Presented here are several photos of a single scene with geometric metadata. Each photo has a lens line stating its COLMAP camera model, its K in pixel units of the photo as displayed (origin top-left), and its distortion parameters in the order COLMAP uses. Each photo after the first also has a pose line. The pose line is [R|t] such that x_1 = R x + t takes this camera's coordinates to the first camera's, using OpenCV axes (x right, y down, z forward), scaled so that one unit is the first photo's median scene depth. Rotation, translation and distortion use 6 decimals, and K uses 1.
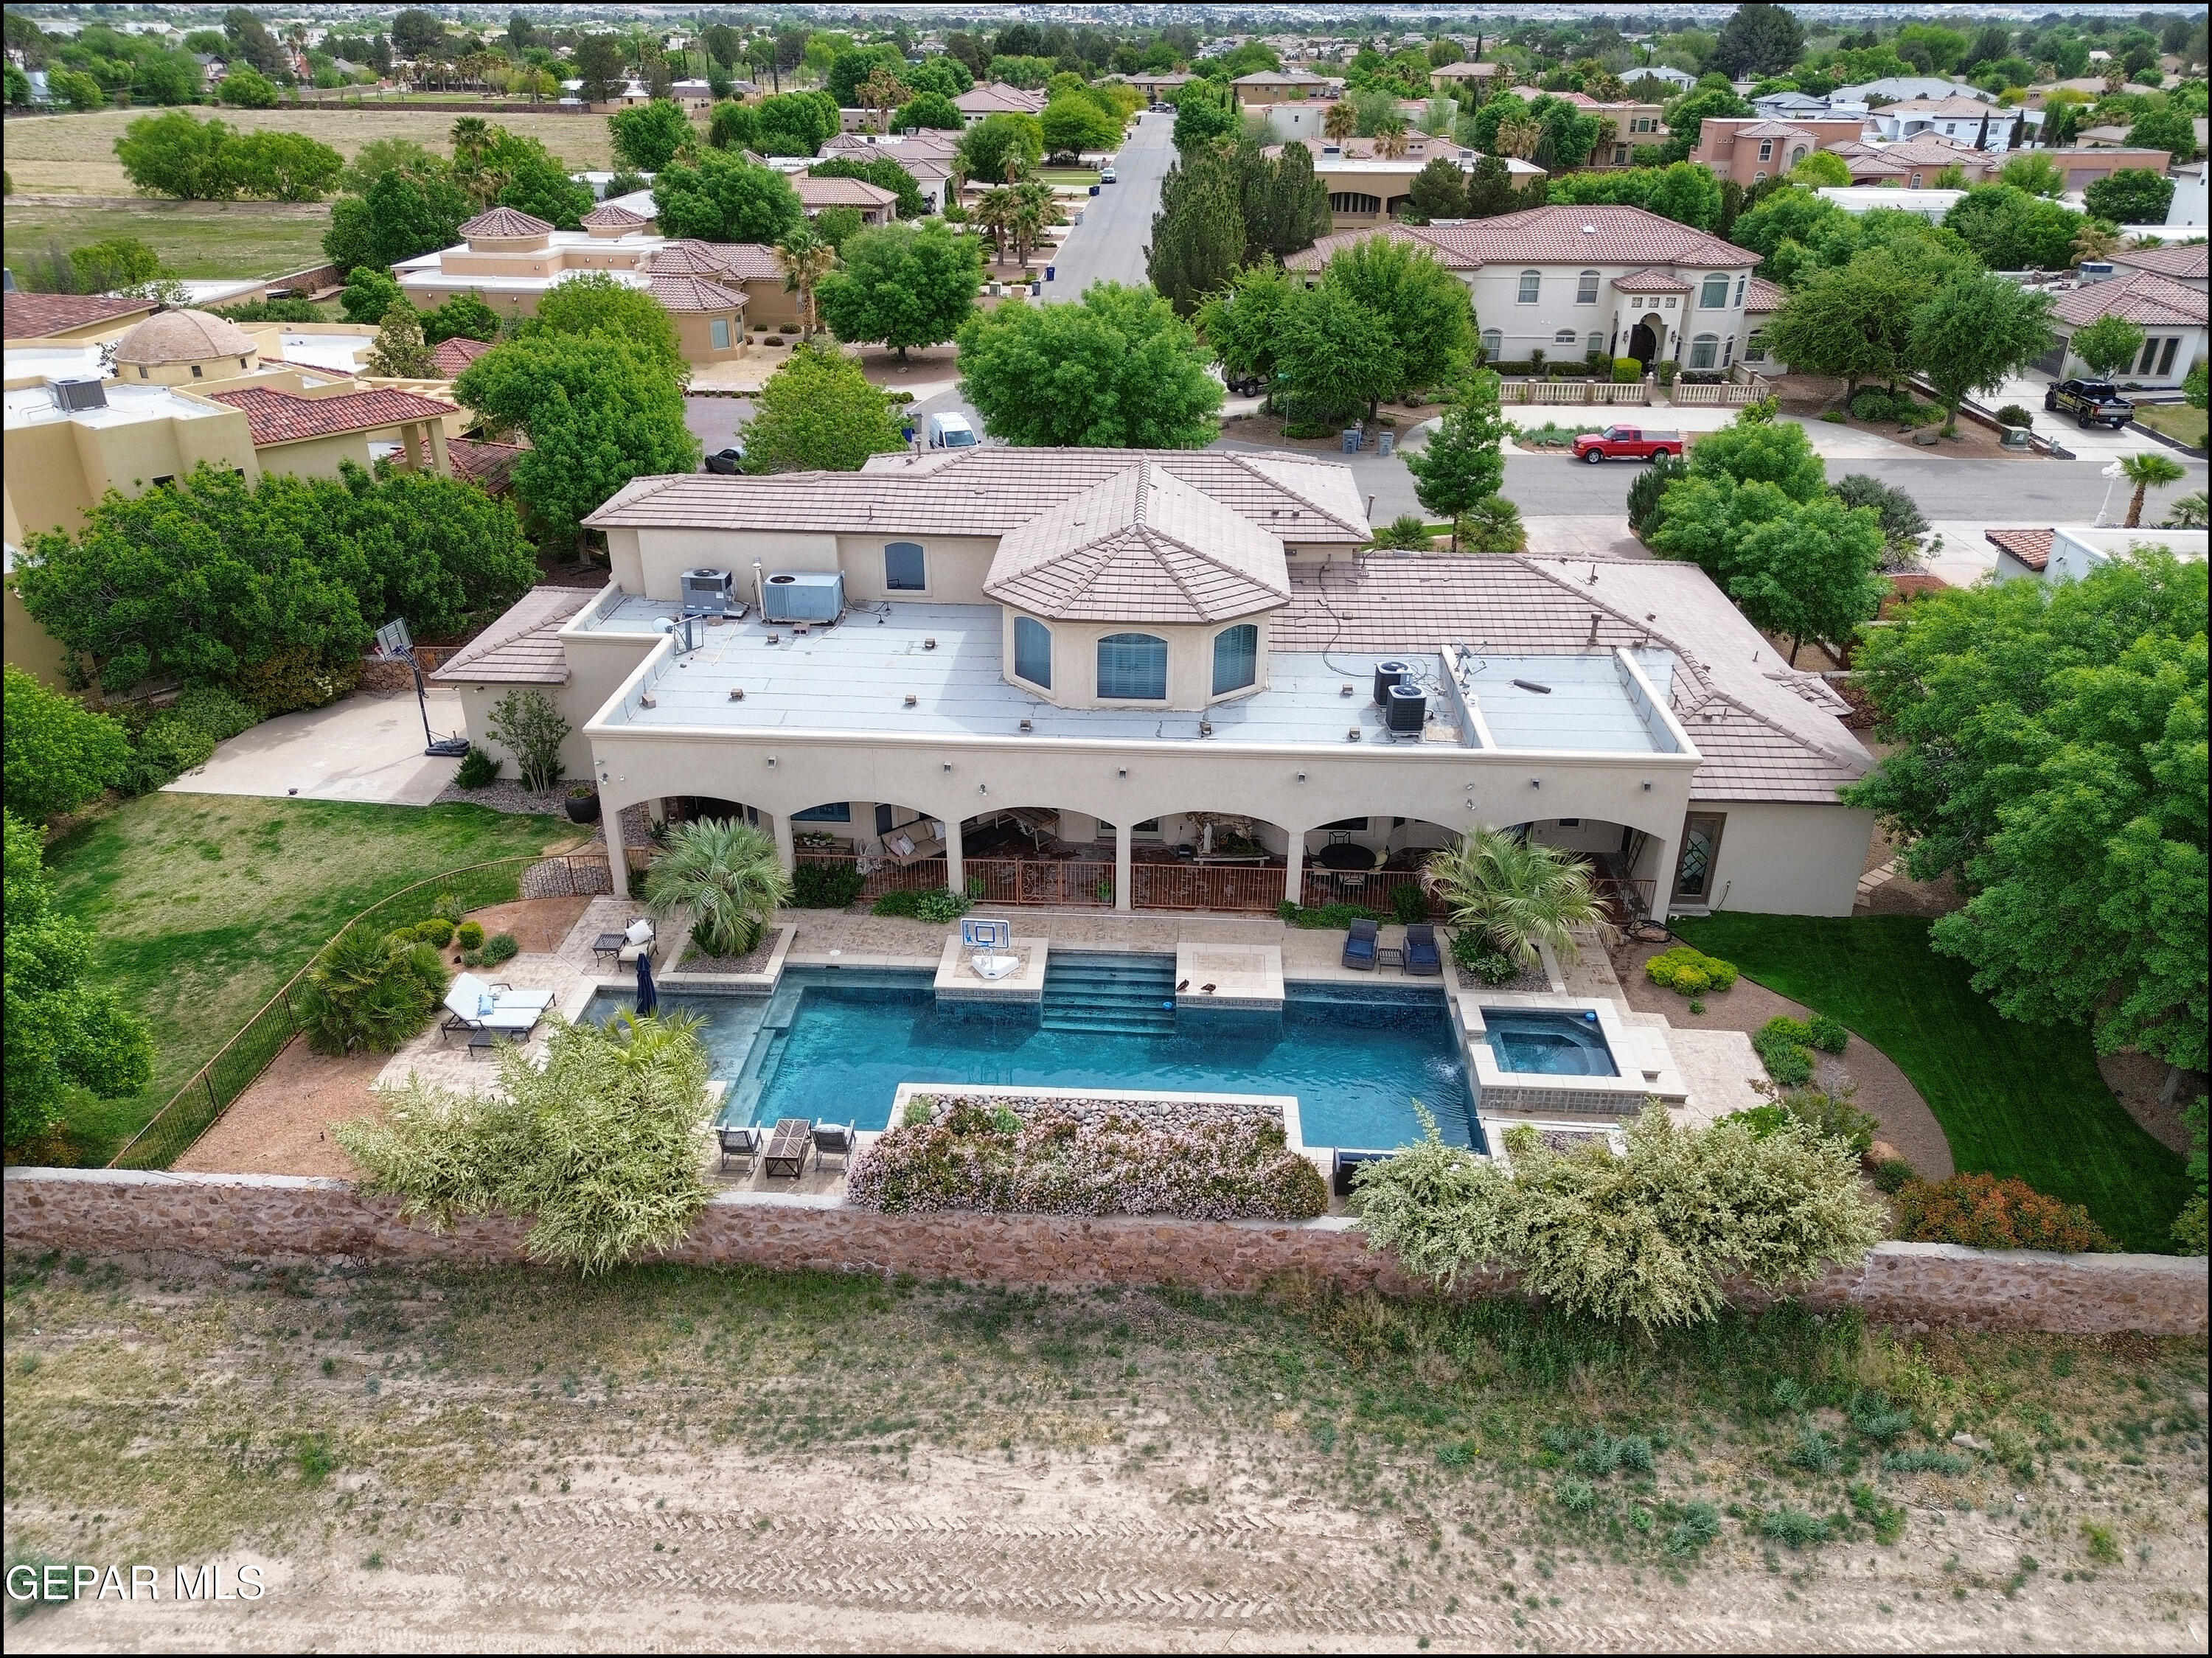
lens RADIAL K [[1570.4, 0, 1109.7], [0, 1570.4, 826.0], [0, 0, 1]] dist [0.059421, -0.048016]
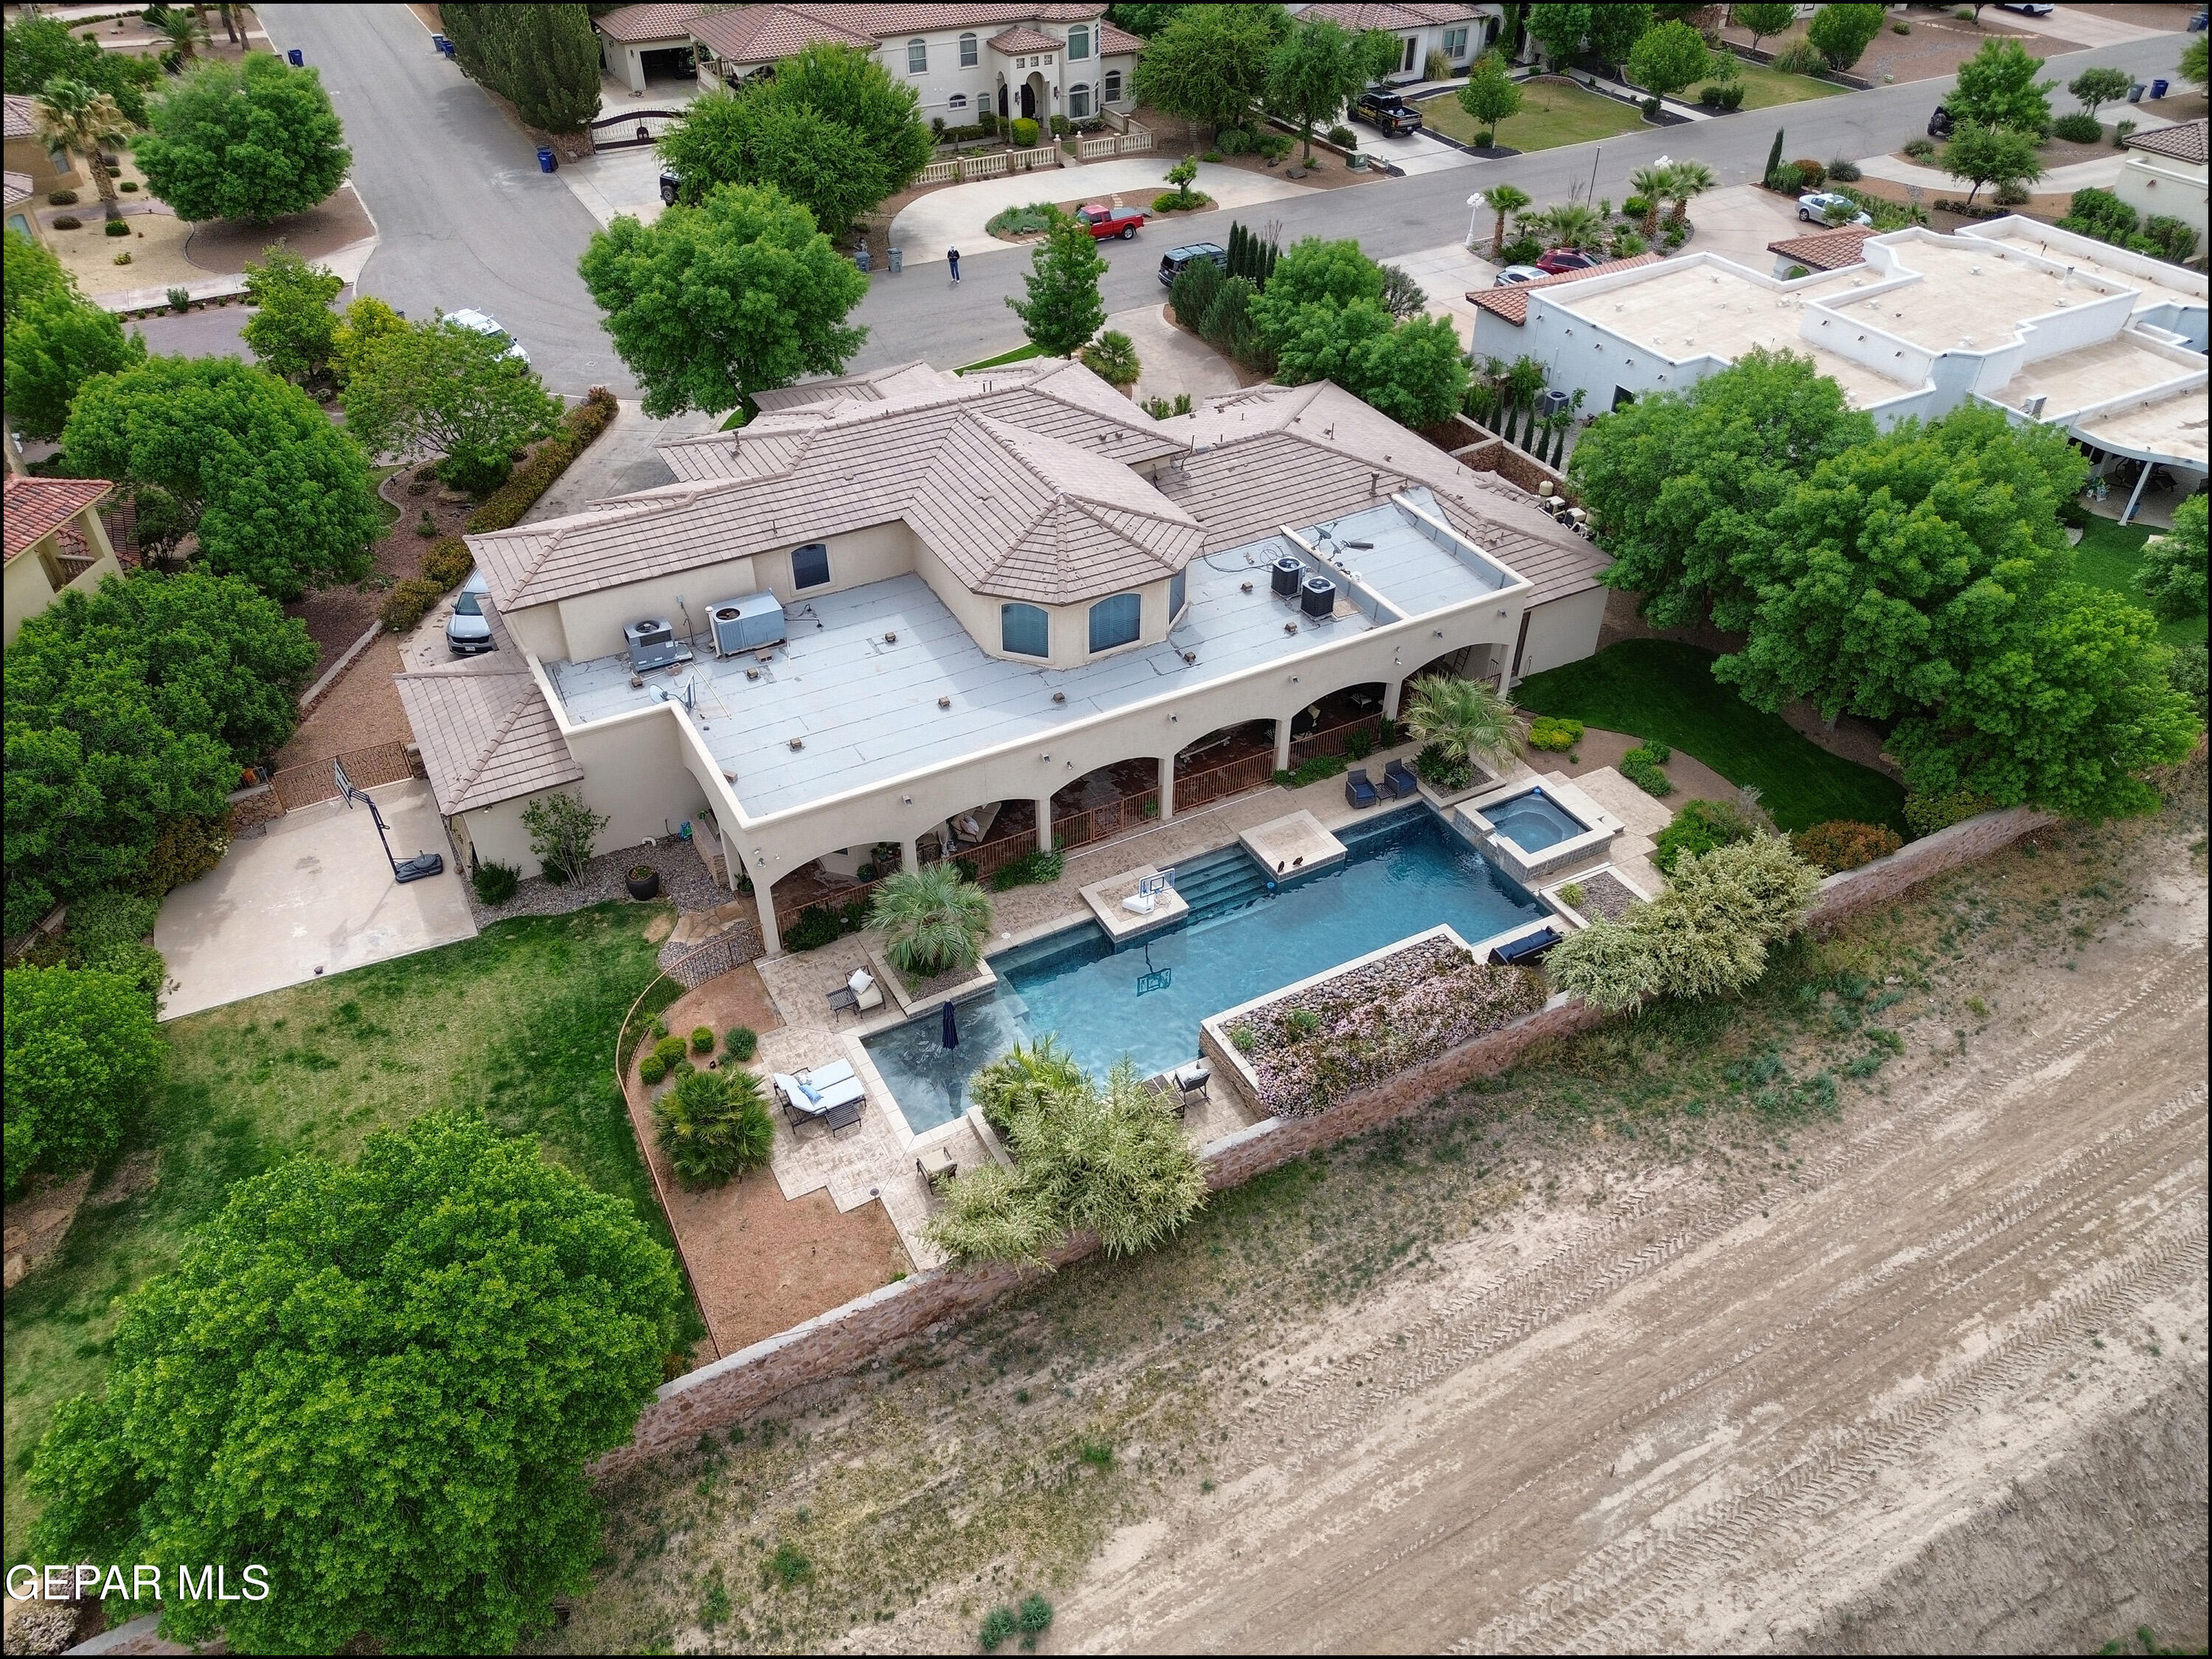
lens RADIAL K [[1570.5, 0, 1109.7], [0, 1570.5, 826.5], [0, 0, 1]] dist [0.059421, -0.048016]
pose [[0.851078, -0.329929, 0.408428, -0.531377], [0.238939, 0.936062, 0.258256, -0.267106], [-0.467520, -0.122207, 0.875494, -0.058755]]
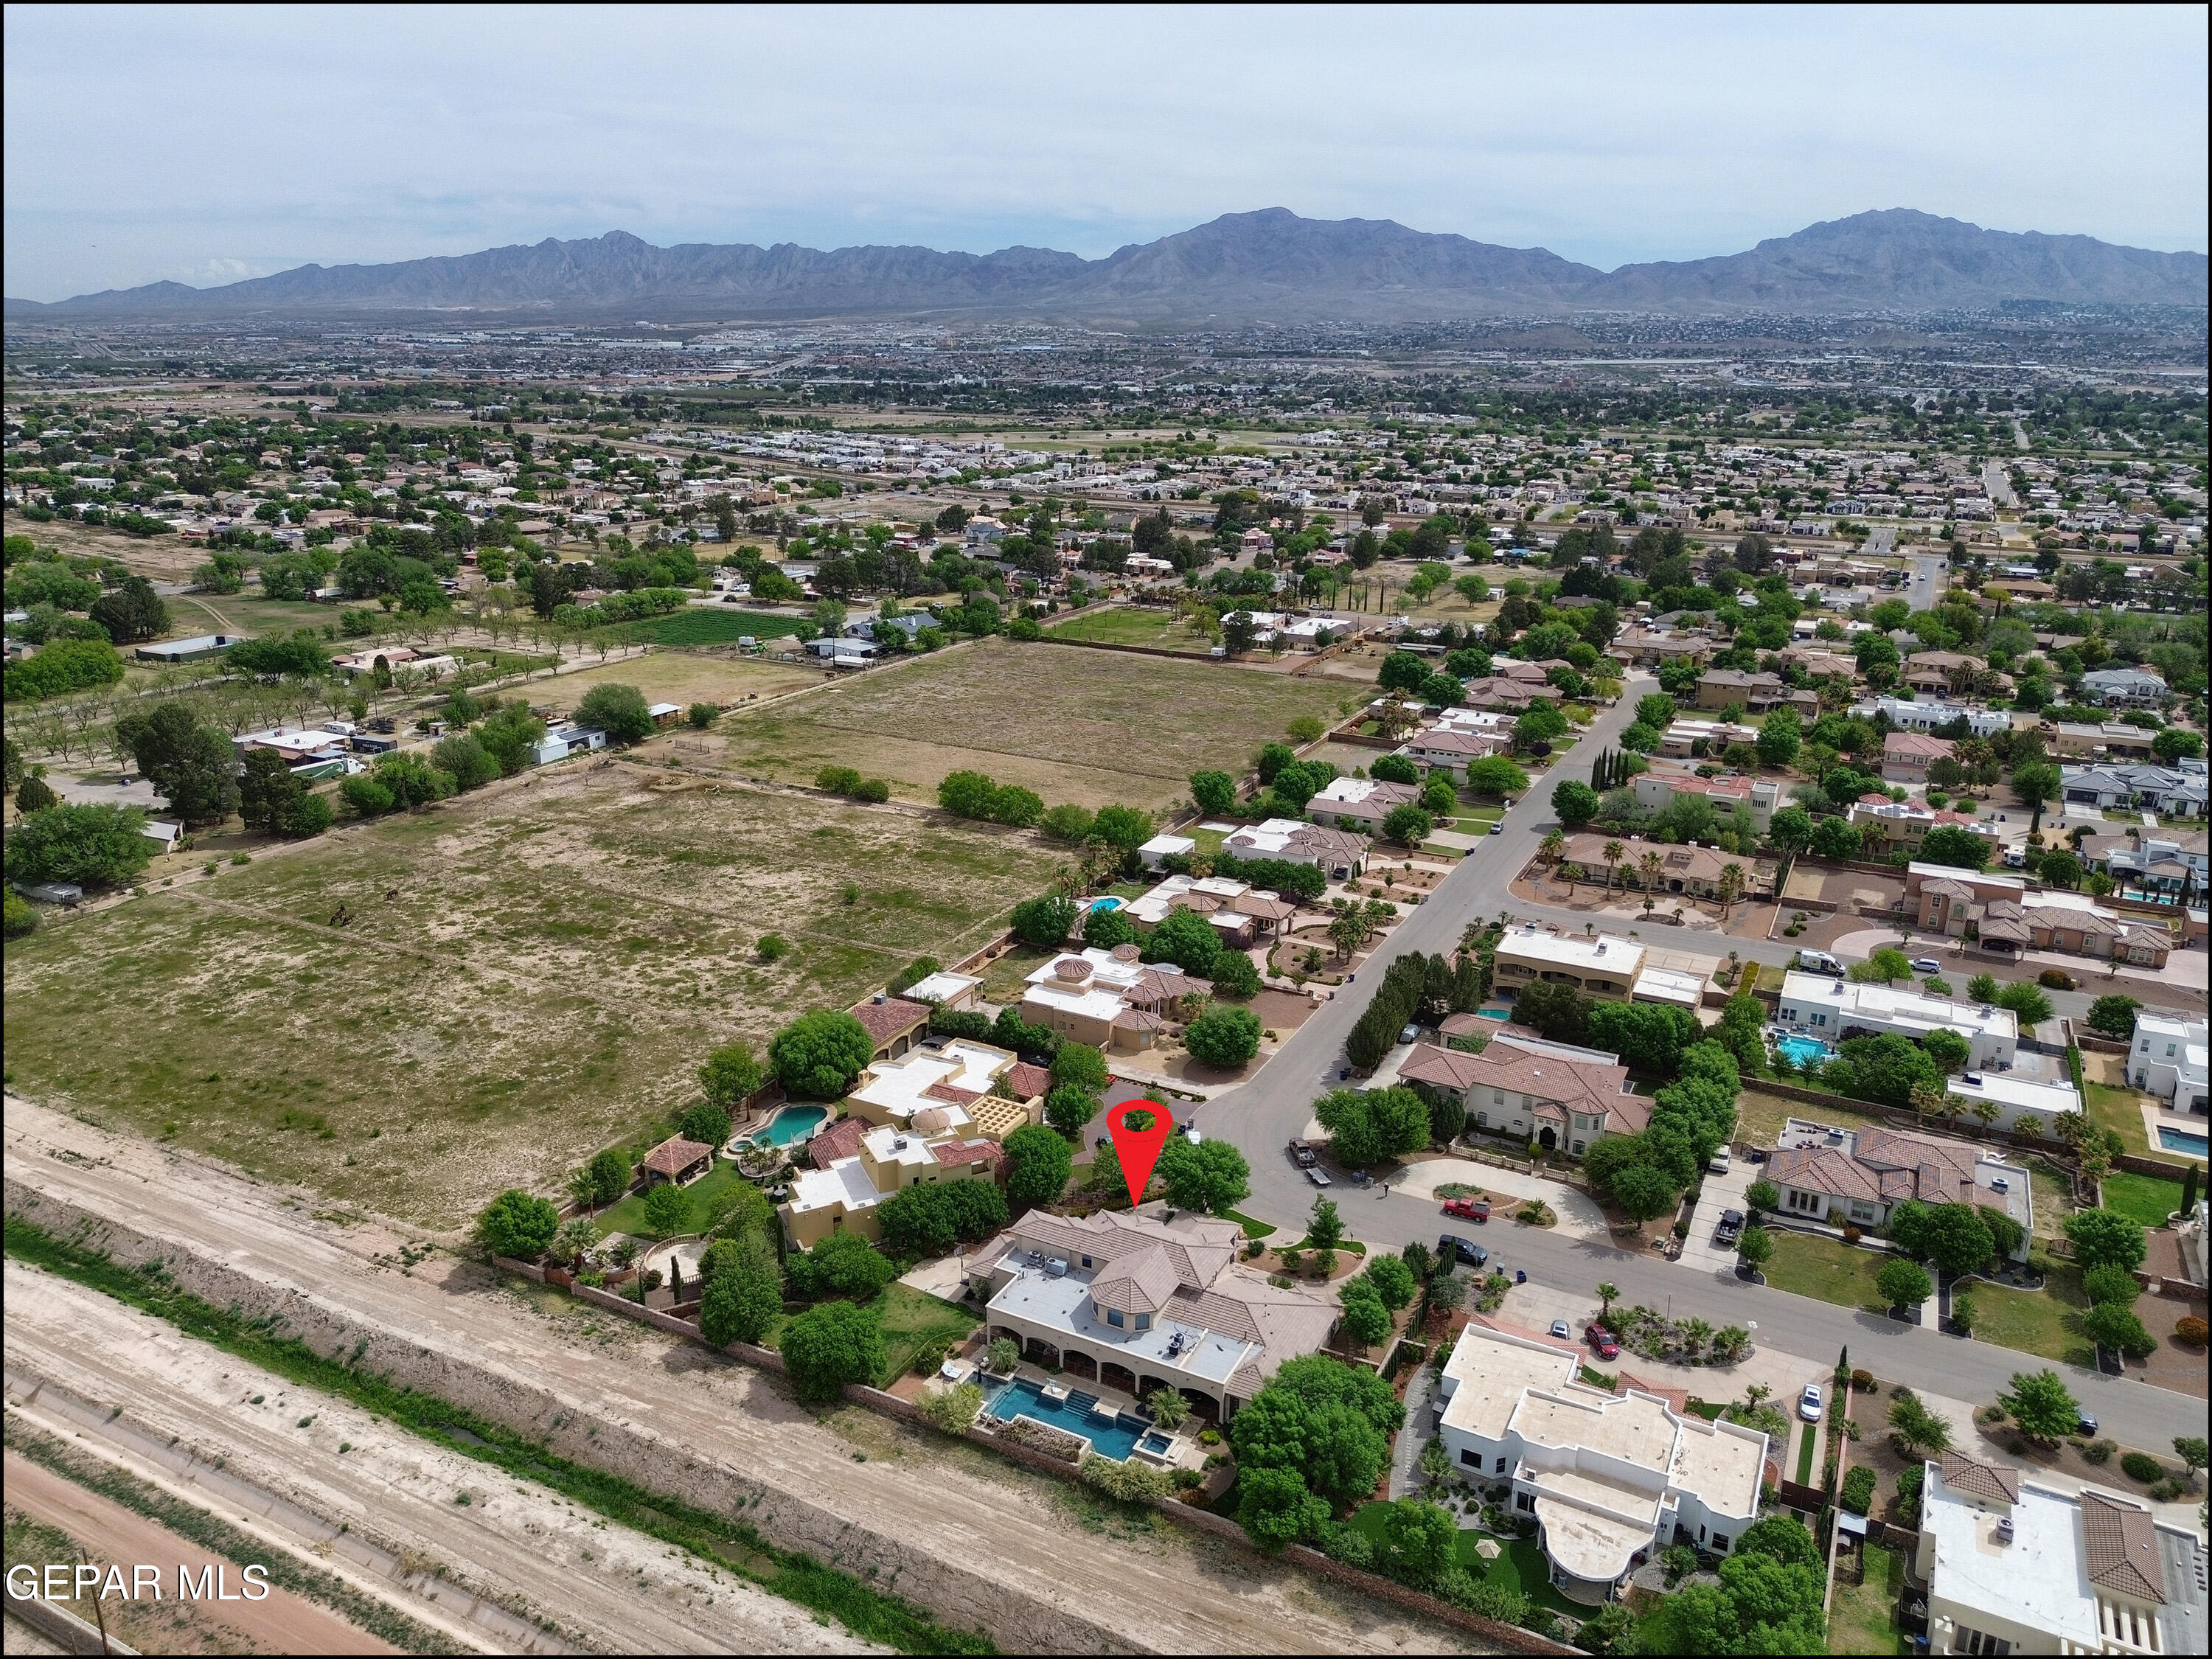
lens RADIAL K [[1575.6, 0, 1106.0], [0, 1575.6, 829.5], [0, 0, 1]] dist [0.106550, -0.150495]
pose [[0.910034, 0.125192, -0.395176, 1.418905], [-0.189432, 0.973539, -0.127819, -0.782664], [0.368718, 0.191179, 0.909669, -2.867033]]
